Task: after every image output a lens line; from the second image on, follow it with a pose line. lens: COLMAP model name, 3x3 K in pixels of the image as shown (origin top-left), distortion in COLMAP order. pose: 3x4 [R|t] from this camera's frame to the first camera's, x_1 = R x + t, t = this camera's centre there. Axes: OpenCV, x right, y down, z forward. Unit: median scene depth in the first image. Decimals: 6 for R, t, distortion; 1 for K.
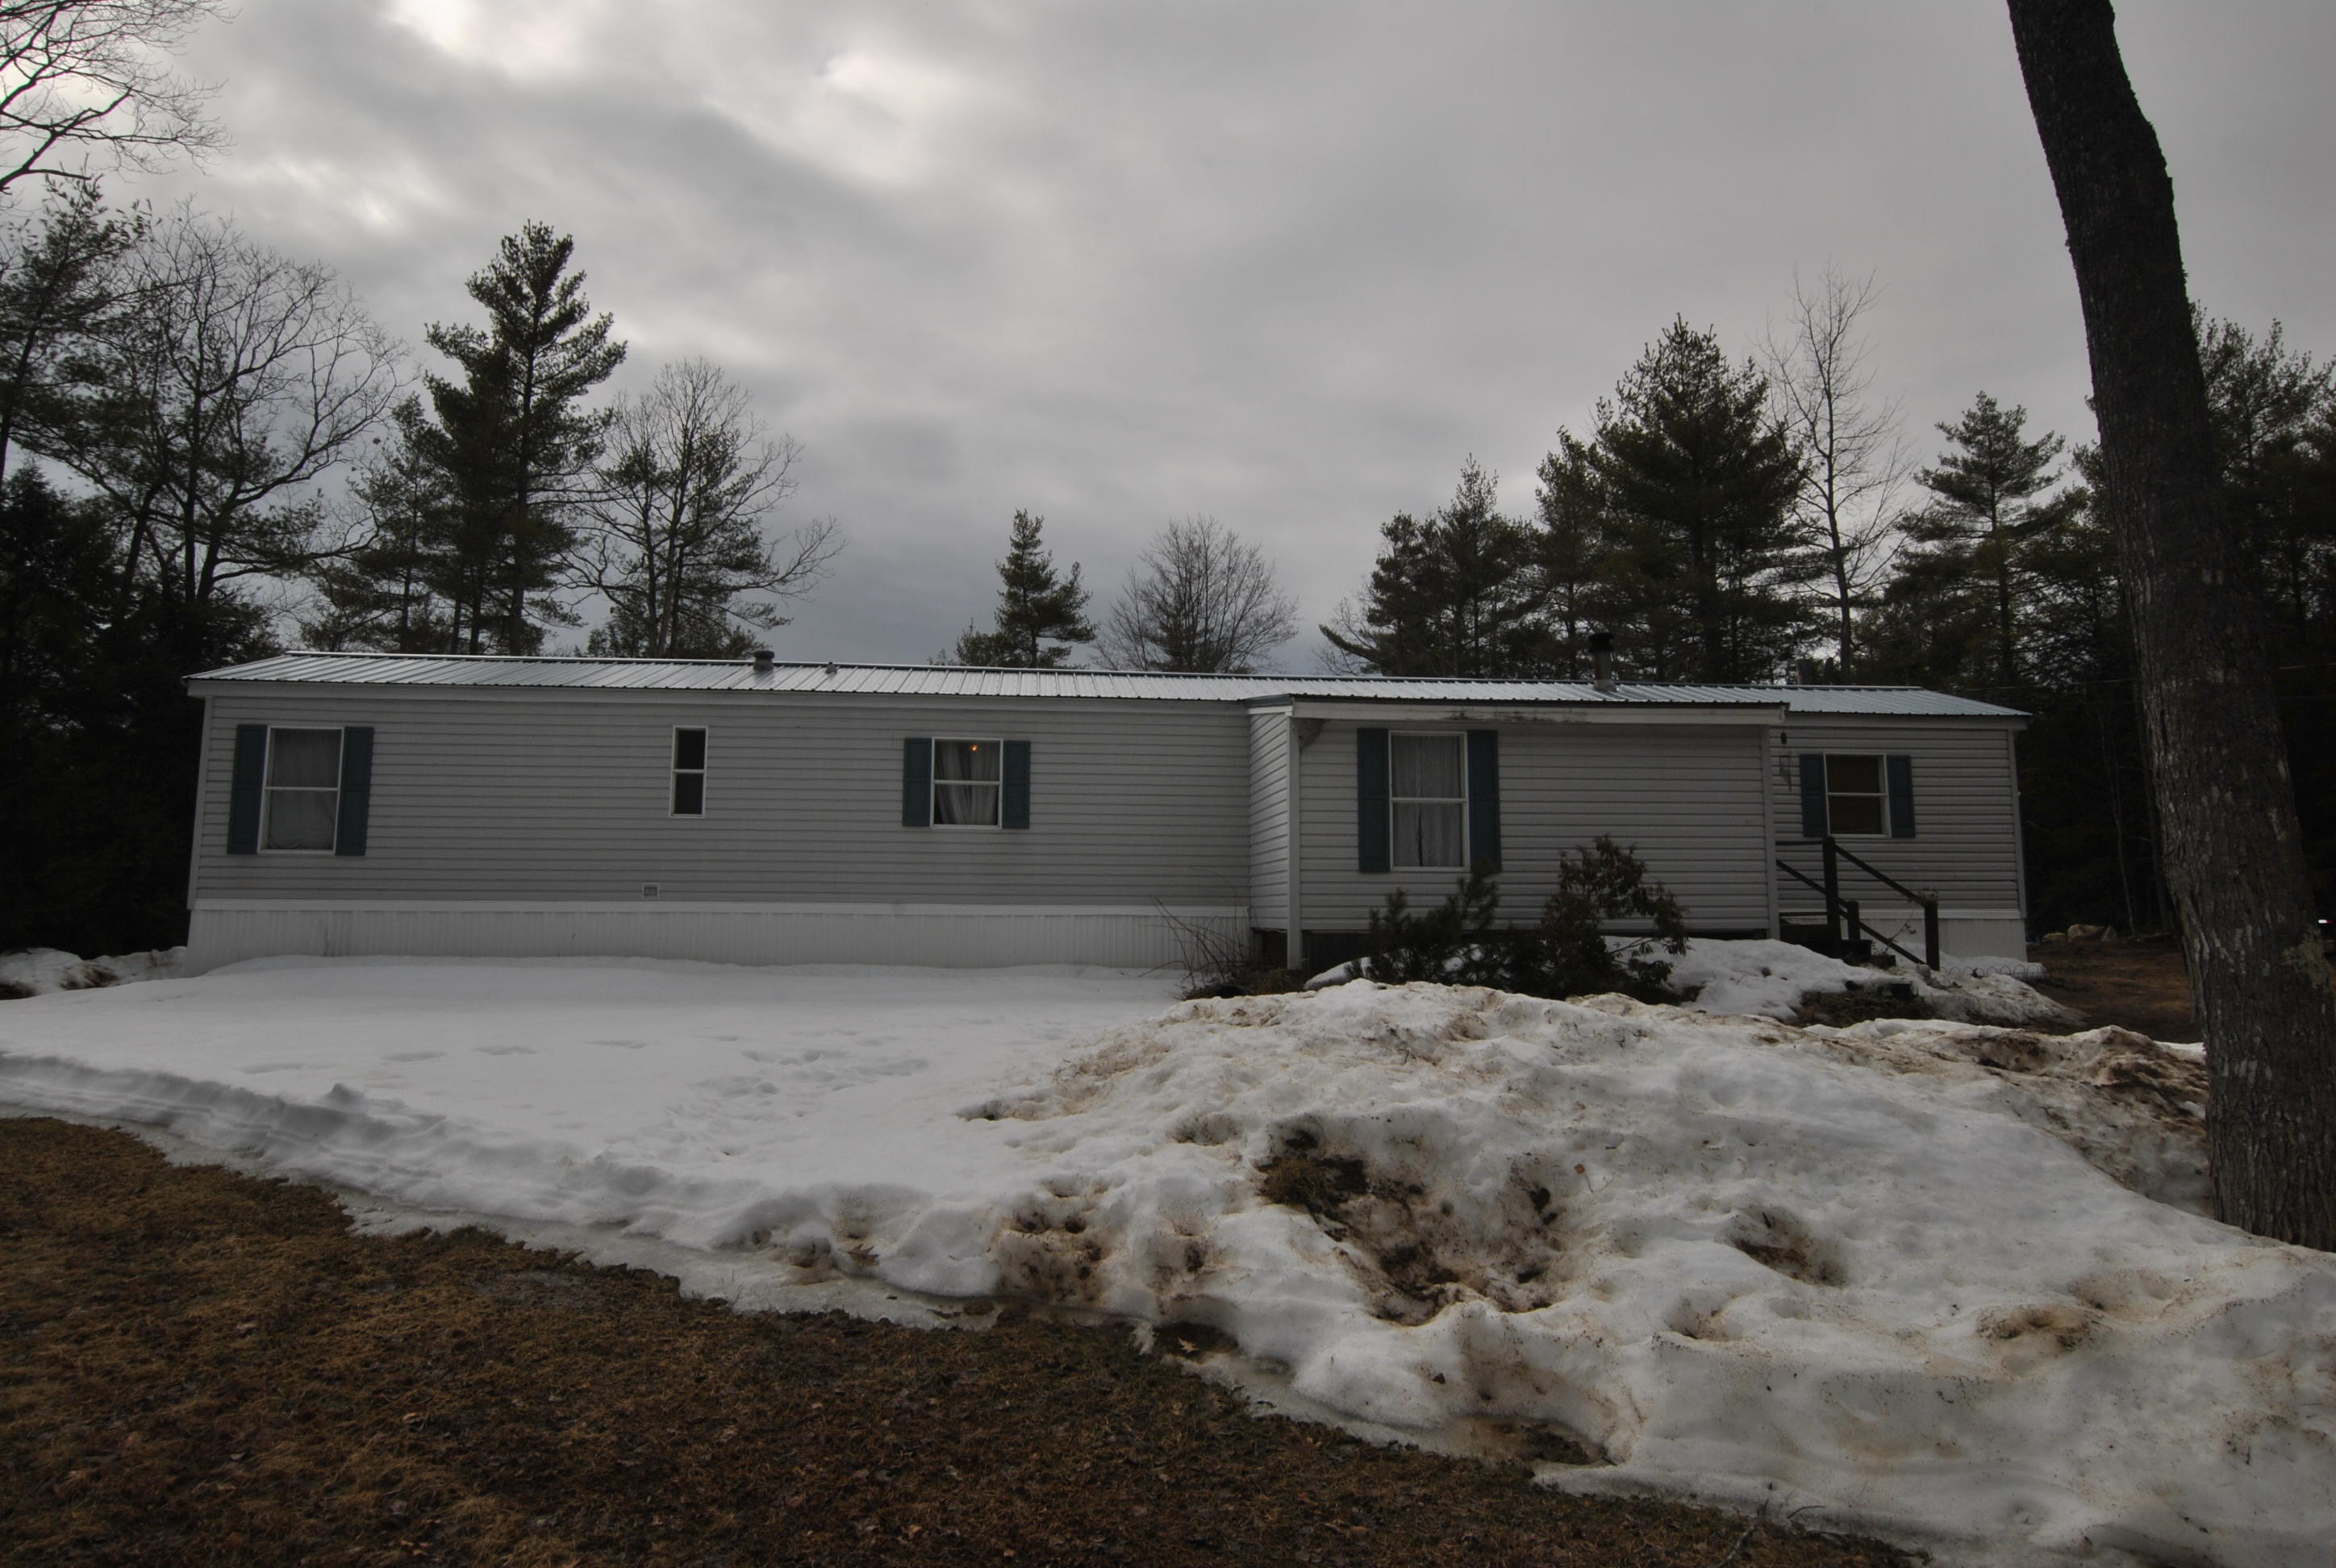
lens RADIAL K [[1444.1, 0, 1158.0], [0, 1444.1, 774.3], [0, 0, 1]] dist [-0.006864, -0.001304]
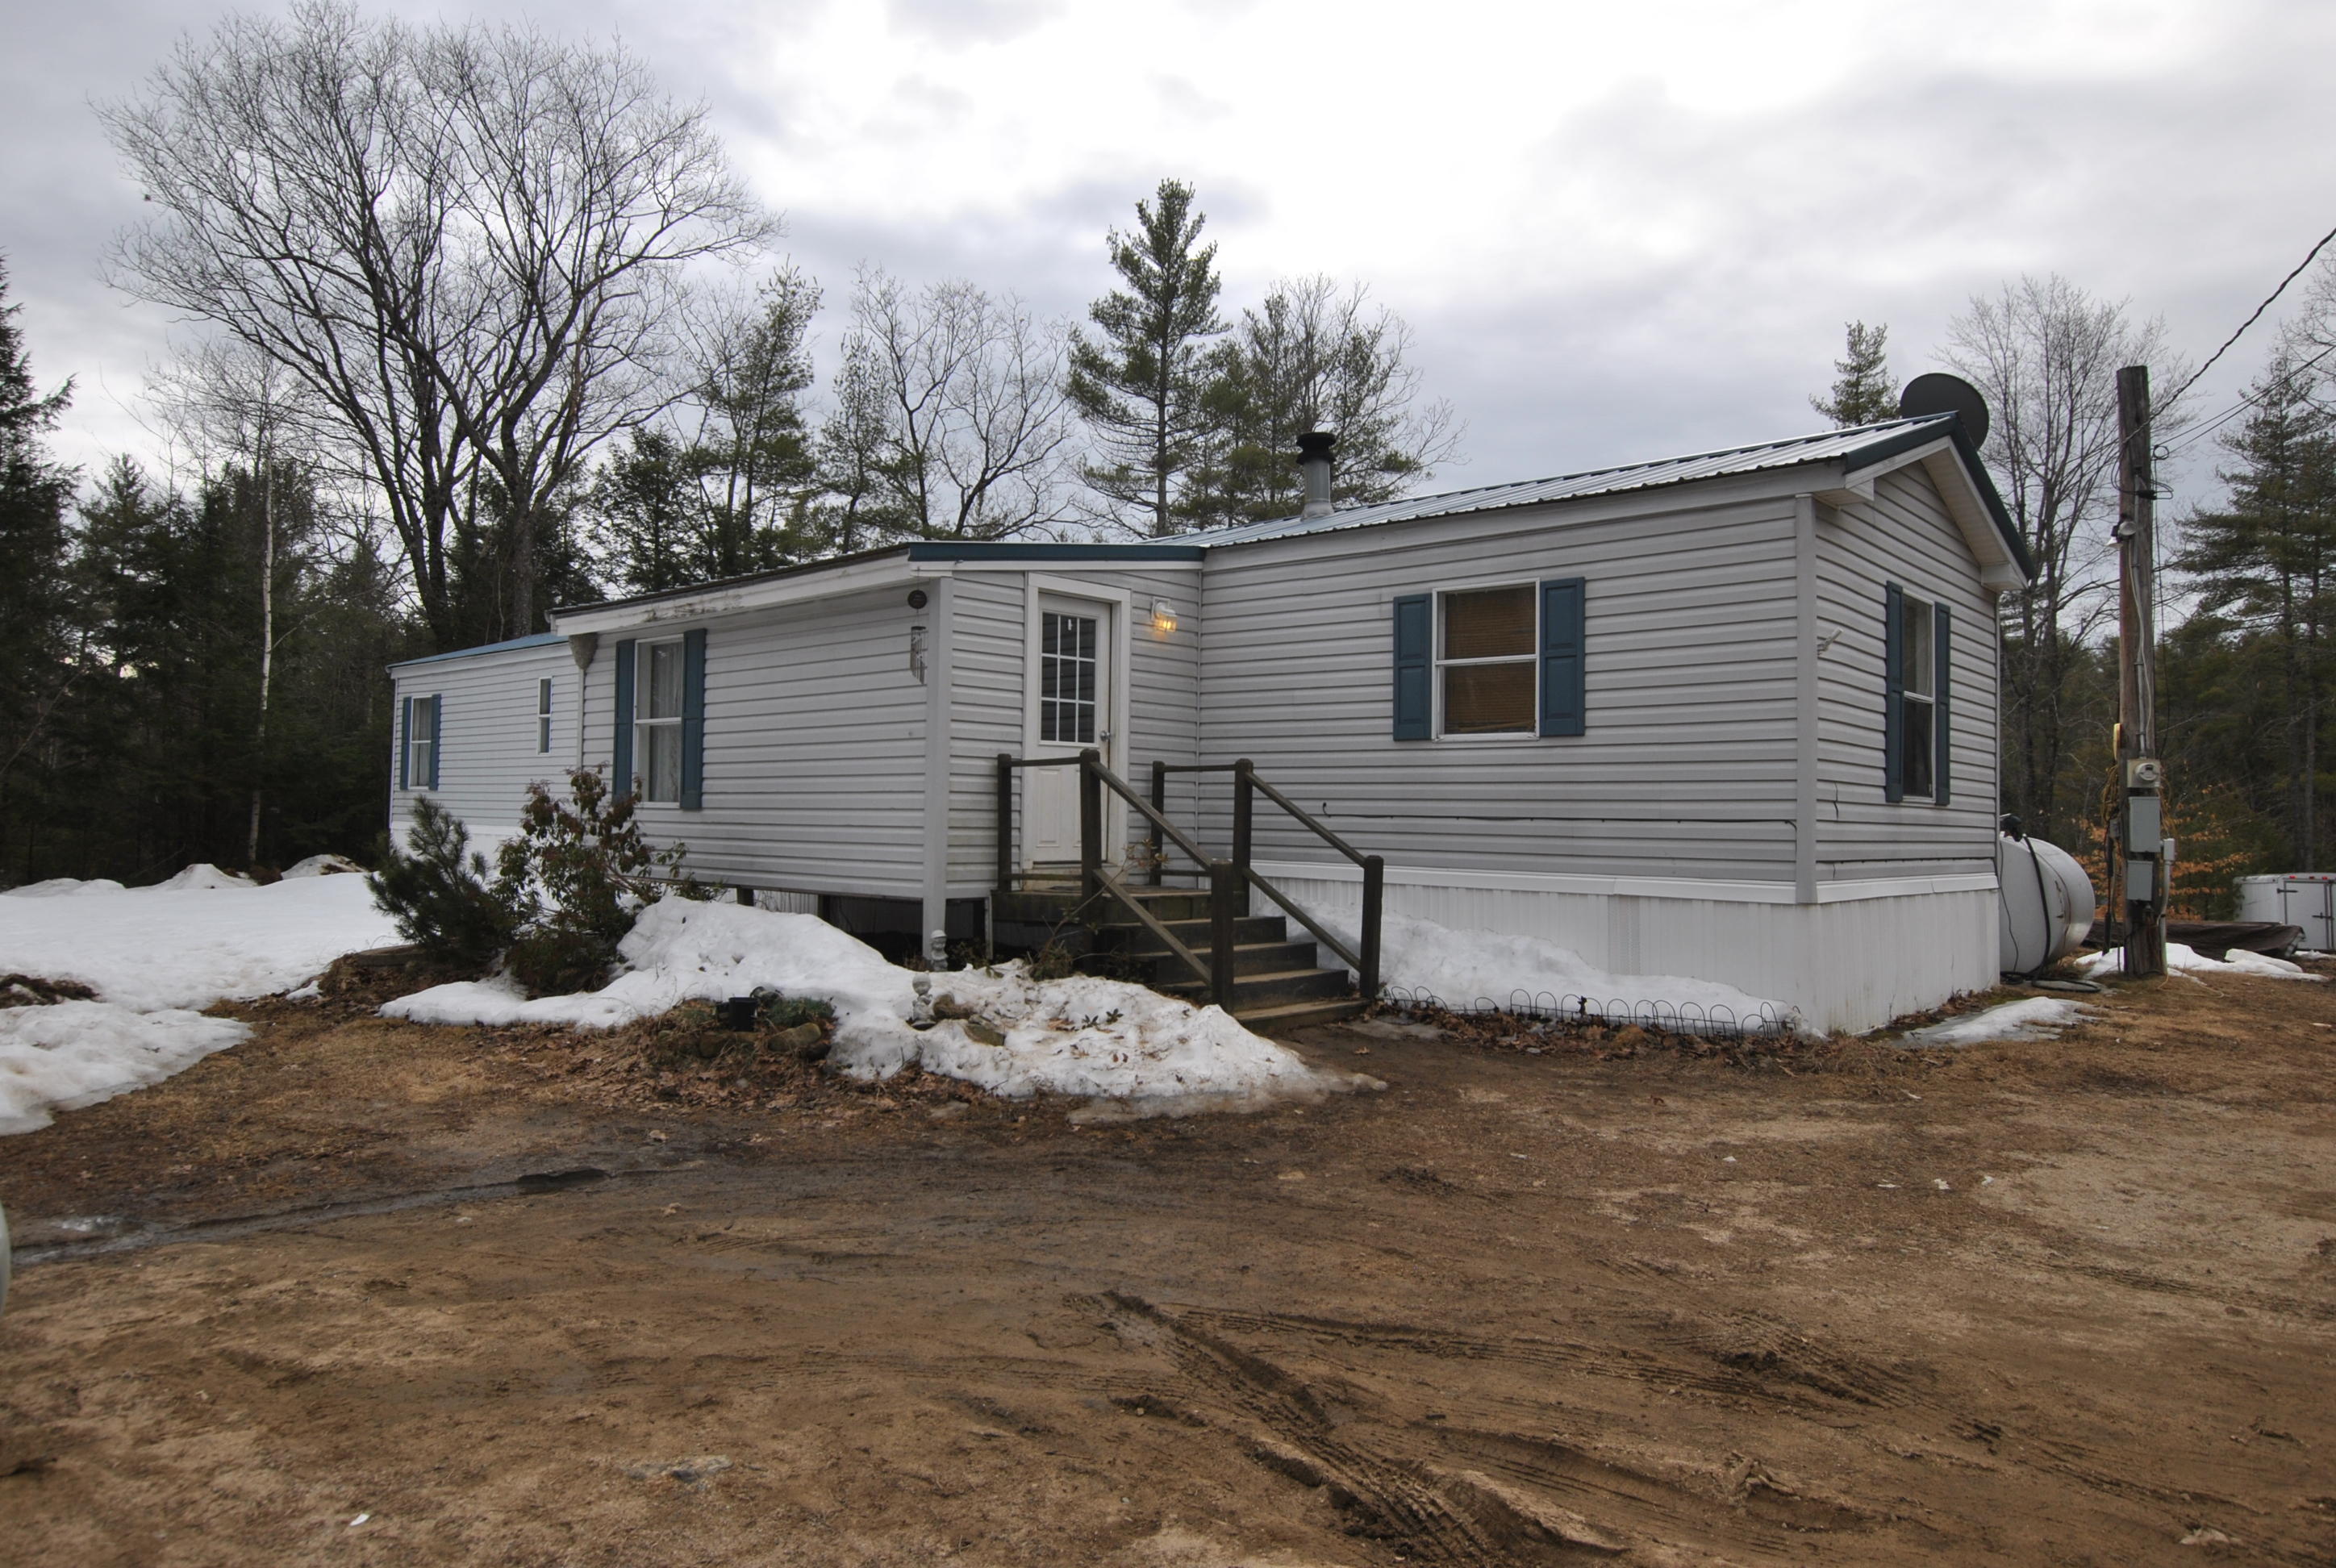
lens RADIAL K [[1444.1, 0, 1164.3], [0, 1444.1, 786.8], [0, 0, 1]] dist [-0.006864, -0.001304]
pose [[0.674197, -0.005552, -0.738531, 0.805329], [0.065017, 0.996536, 0.051862, 0.025260], [0.735684, -0.082982, 0.672222, 0.540105]]
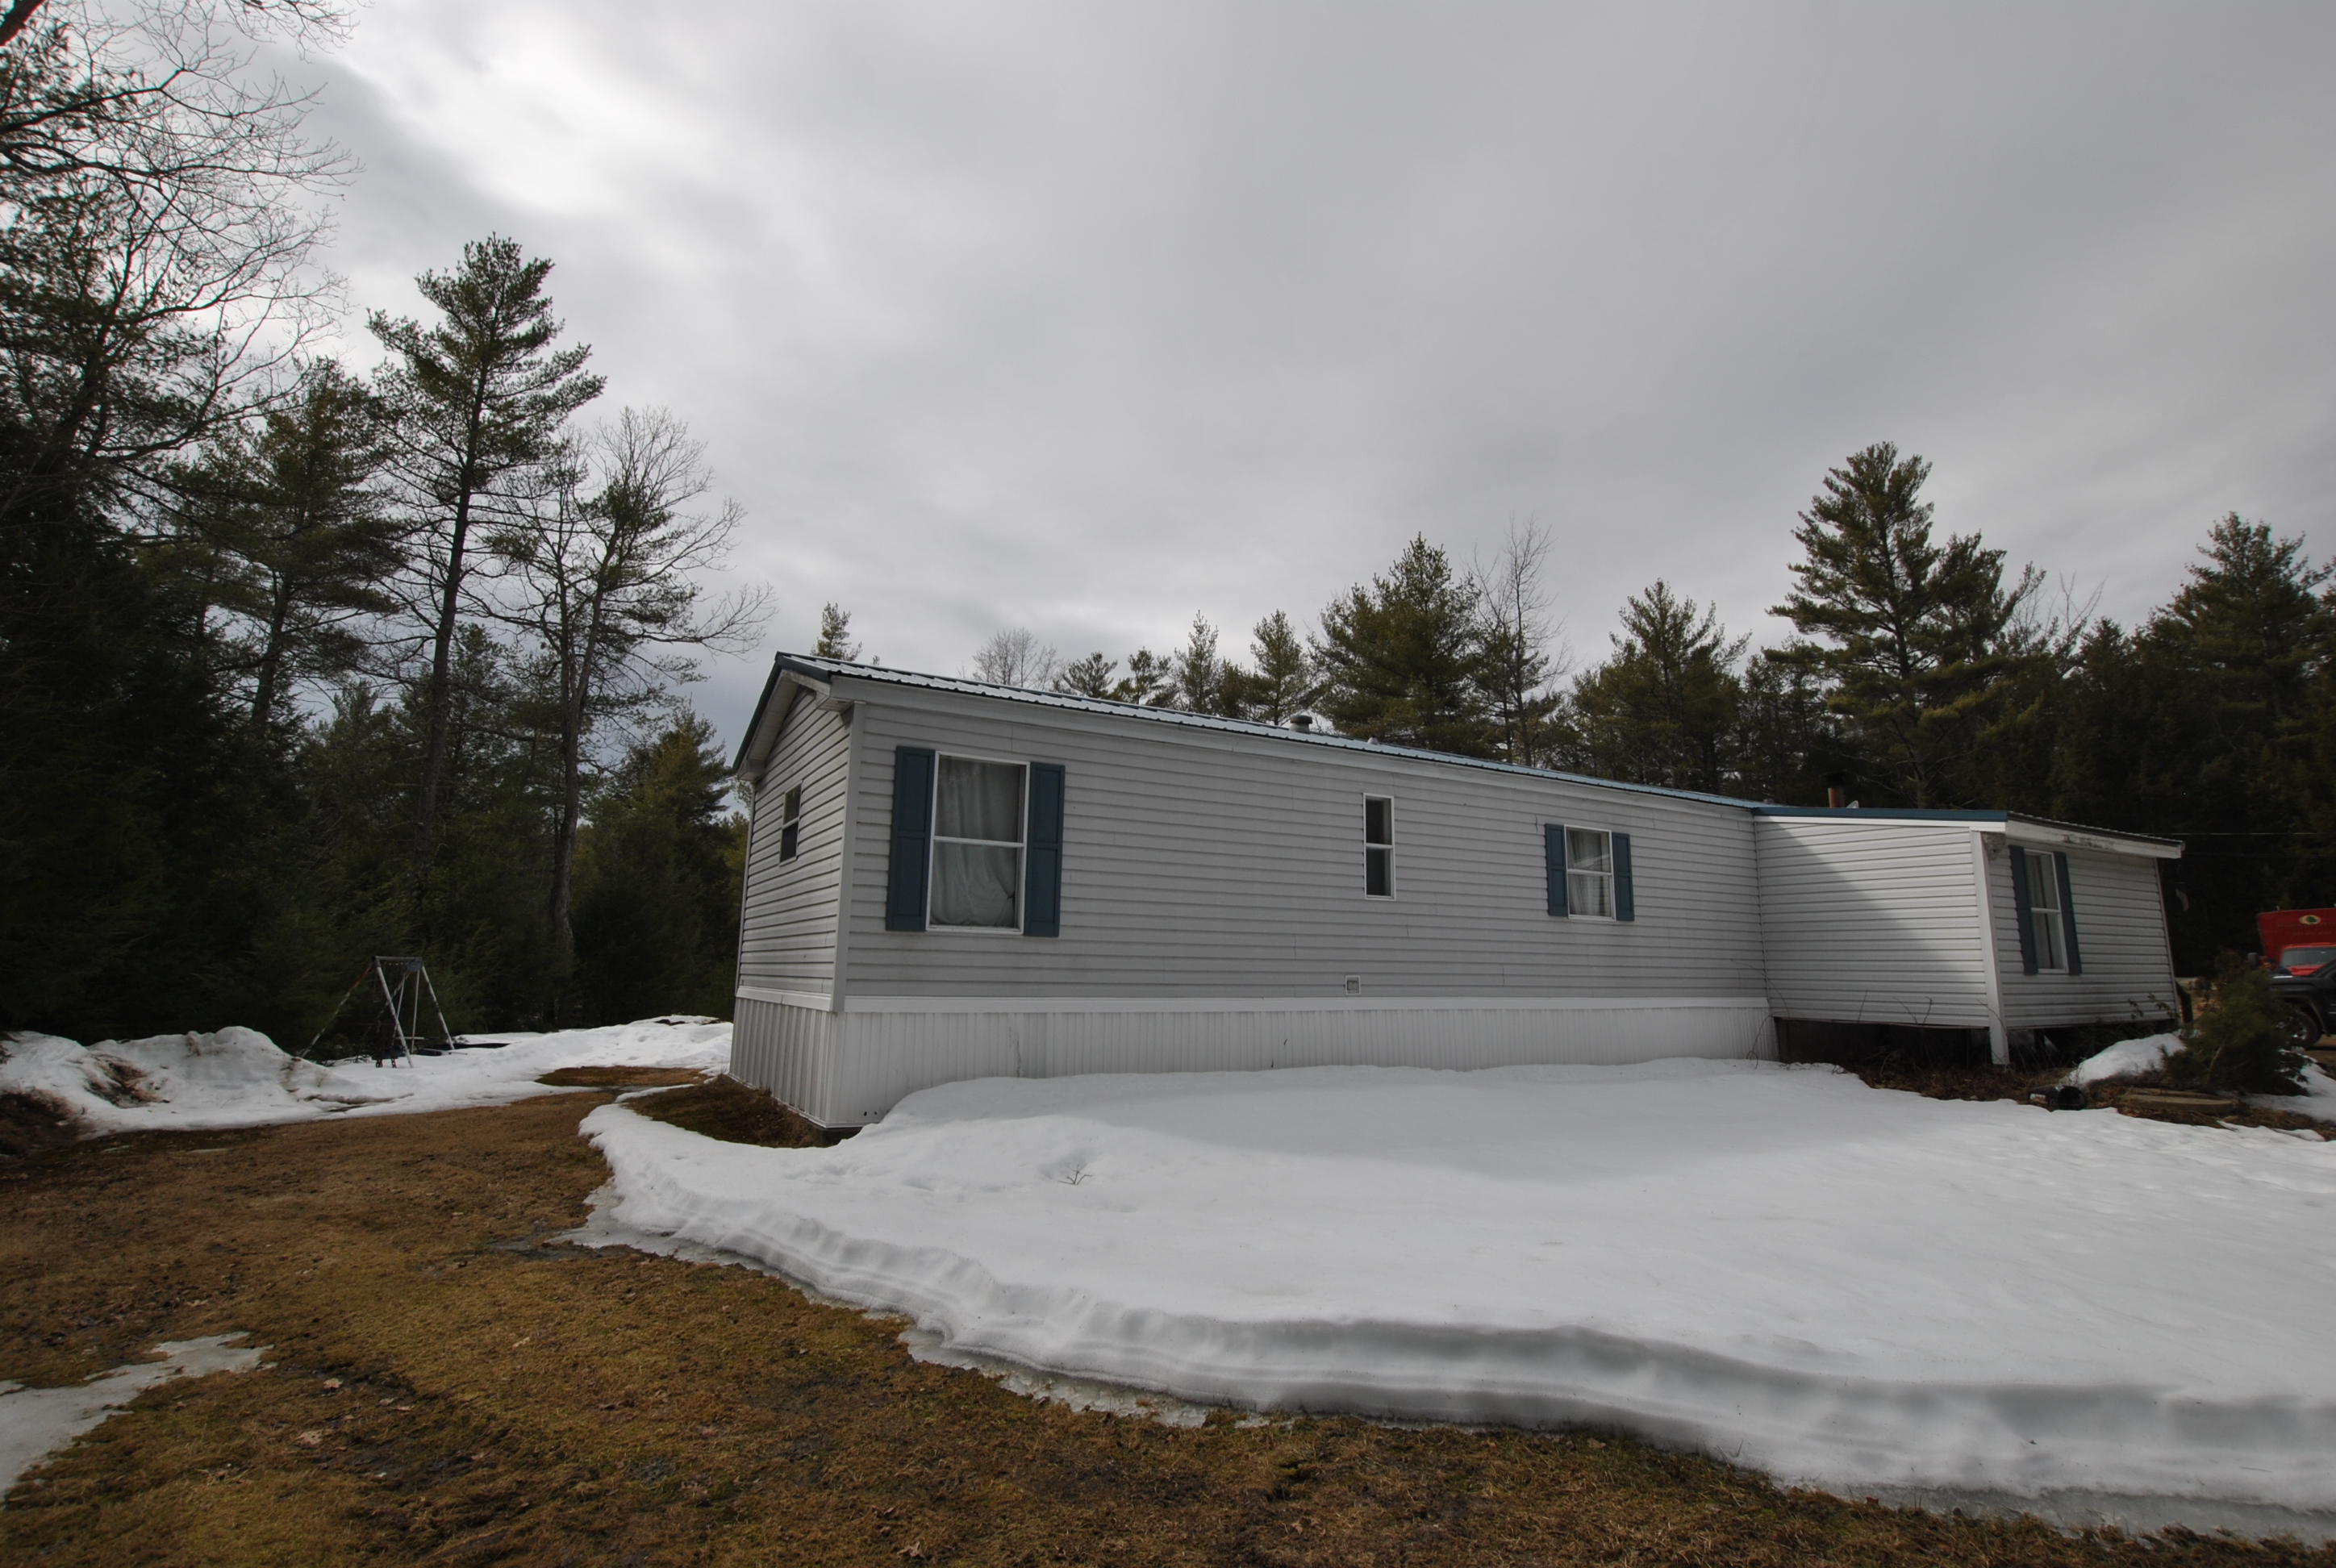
lens RADIAL K [[1101.6, 0, 1170.2], [0, 1101.6, 789.5], [0, 0, 1]] dist [-0.028807, -0.000056]
pose [[0.910428, 0.076736, 0.406487, -0.654163], [-0.054163, 0.996297, -0.066768, 0.013699], [-0.410106, 0.038771, 0.911213, 0.405964]]
